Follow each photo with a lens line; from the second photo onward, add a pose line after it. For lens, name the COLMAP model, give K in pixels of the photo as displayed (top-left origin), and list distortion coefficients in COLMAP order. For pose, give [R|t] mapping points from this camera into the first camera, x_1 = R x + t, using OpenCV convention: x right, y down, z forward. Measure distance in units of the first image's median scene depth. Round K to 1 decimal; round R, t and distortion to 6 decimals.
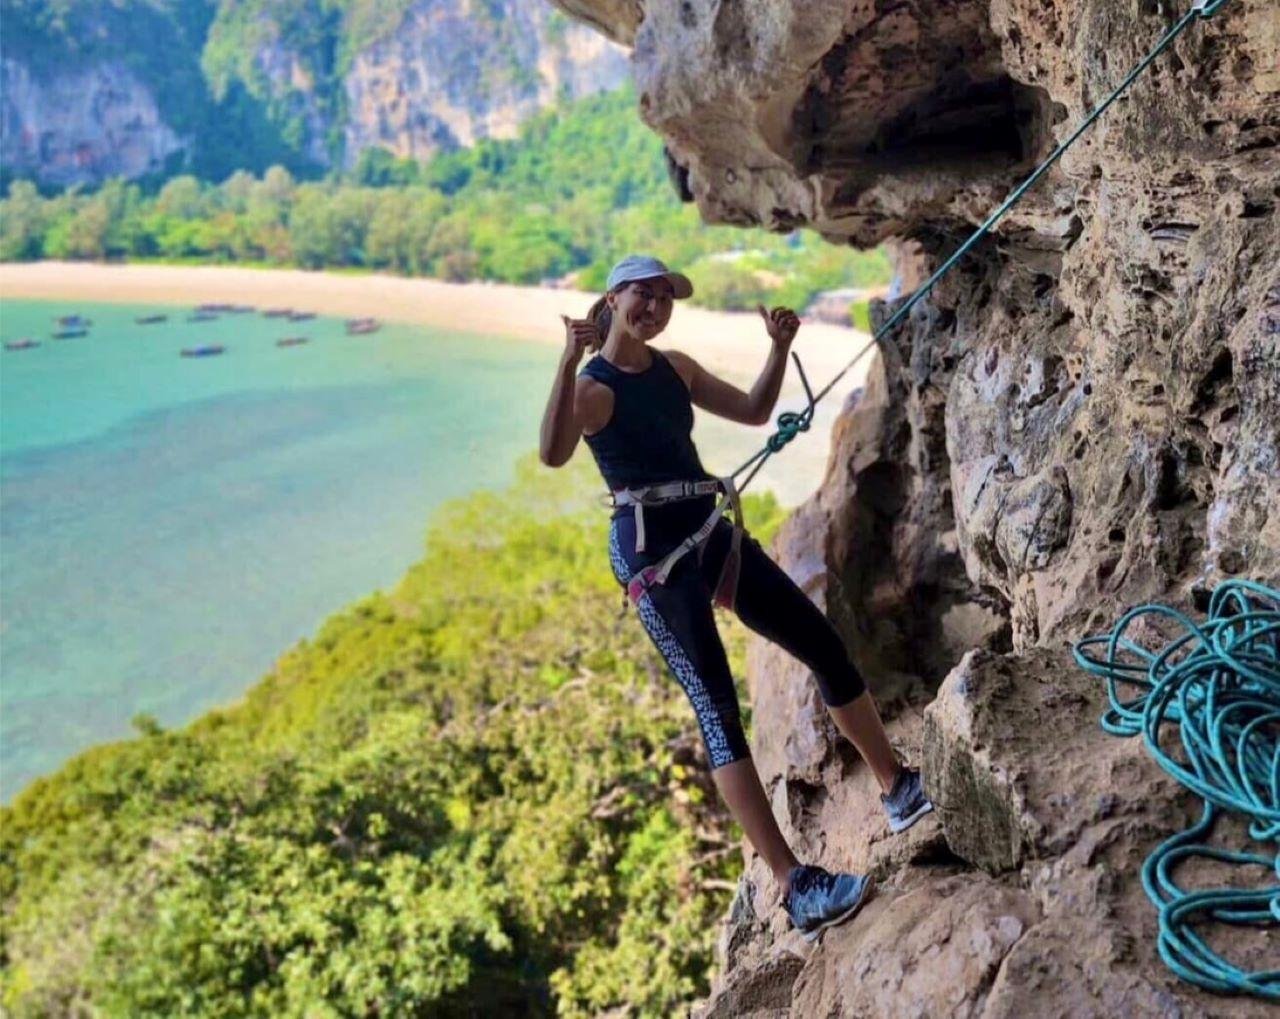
lens RADIAL K [[1138.0, 0, 655.5], [0, 1138.0, 265.1], [0, 0, 1]] dist [0.103312, -0.079121]
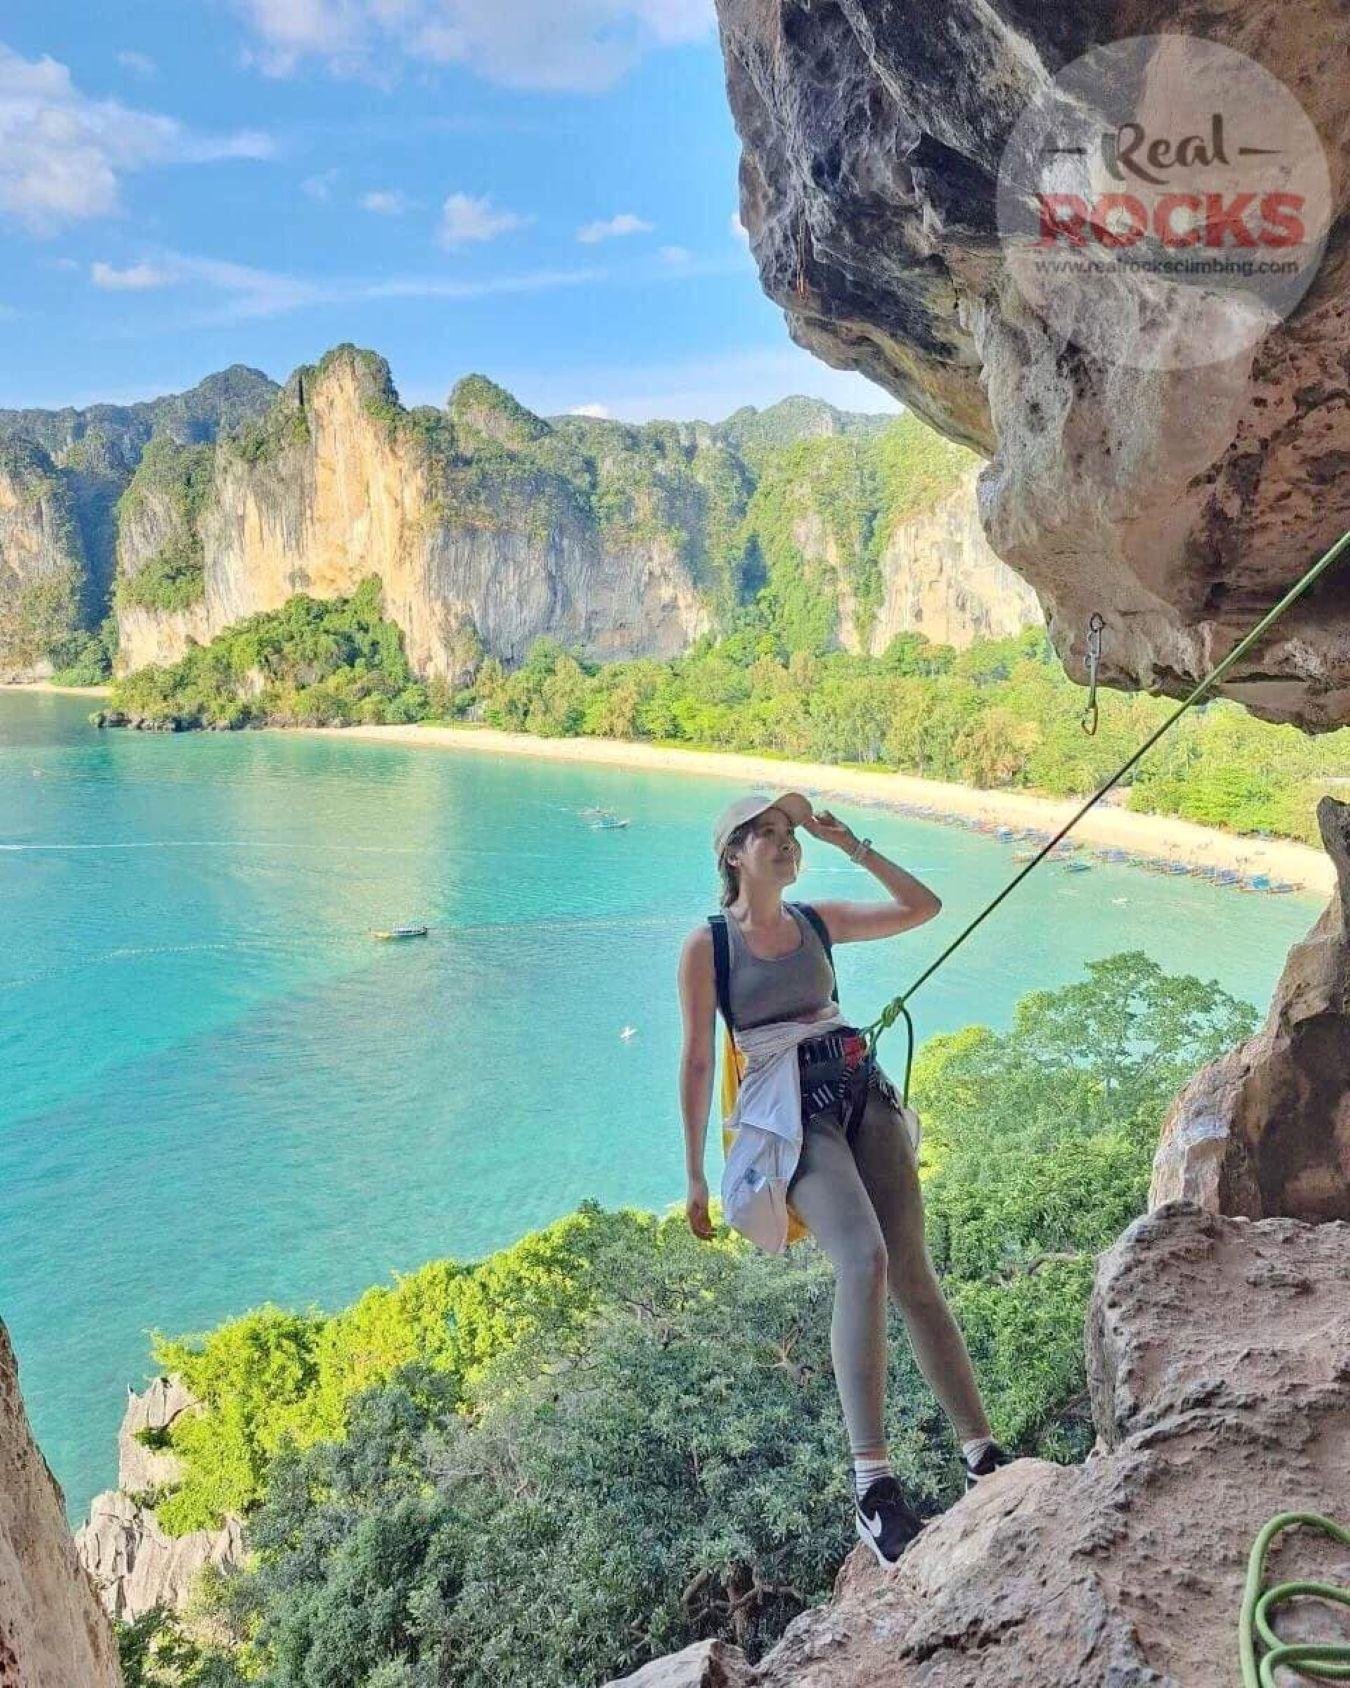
lens RADIAL K [[1295.3, 0, 695.1], [0, 1295.3, 804.2], [0, 0, 1]] dist [0.058000, -0.056076]
pose [[0.919807, 0.076674, -0.384807, 0.172255], [-0.065761, 0.996974, 0.041461, 0.030991], [0.386822, -0.012831, 0.922065, 0.040801]]
